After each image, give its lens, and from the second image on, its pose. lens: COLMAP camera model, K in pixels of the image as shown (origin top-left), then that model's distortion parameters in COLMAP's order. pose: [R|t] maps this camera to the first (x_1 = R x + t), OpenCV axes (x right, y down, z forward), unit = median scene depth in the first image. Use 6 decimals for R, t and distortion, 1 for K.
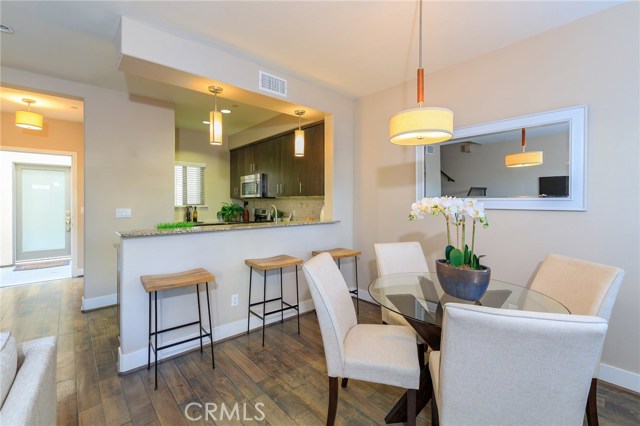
lens RADIAL K [[284.9, 0, 321.2], [0, 284.9, 204.4], [0, 0, 1]] dist [-0.001831, -0.000212]
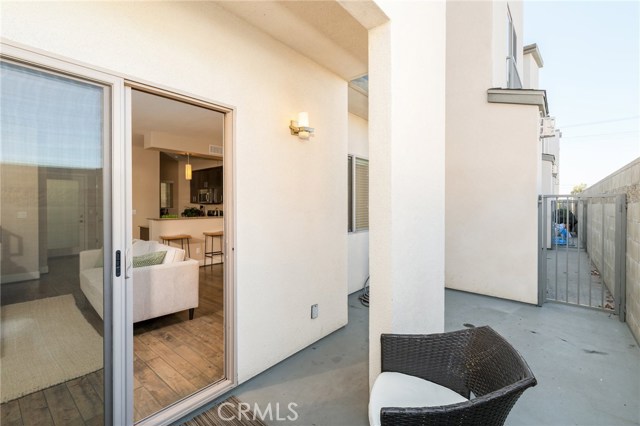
lens RADIAL K [[284.9, 0, 321.2], [0, 284.9, 204.4], [0, 0, 1]] dist [-0.001831, -0.000212]
pose [[0.988637, -0.000998, 0.150319, 0.144623], [0.003218, 0.999889, -0.014530, 0.008375], [-0.150288, 0.014848, 0.988531, -0.629418]]
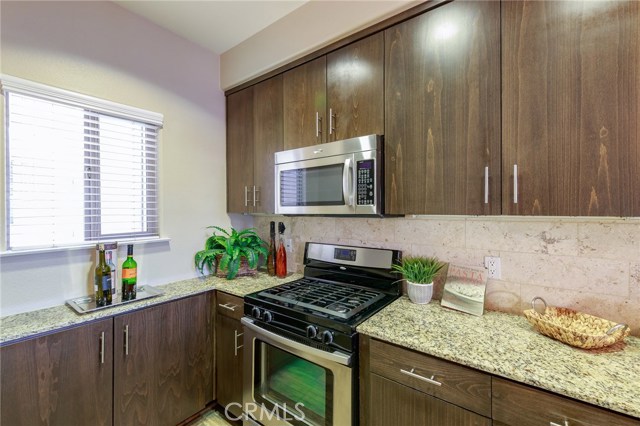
lens RADIAL K [[284.9, 0, 321.2], [0, 284.9, 204.4], [0, 0, 1]] dist [-0.001831, -0.000212]
pose [[0.982965, -0.006222, 0.183685, -0.294097], [0.010122, 0.999743, -0.020300, -0.028480], [-0.183512, 0.021813, 0.982775, 0.658109]]
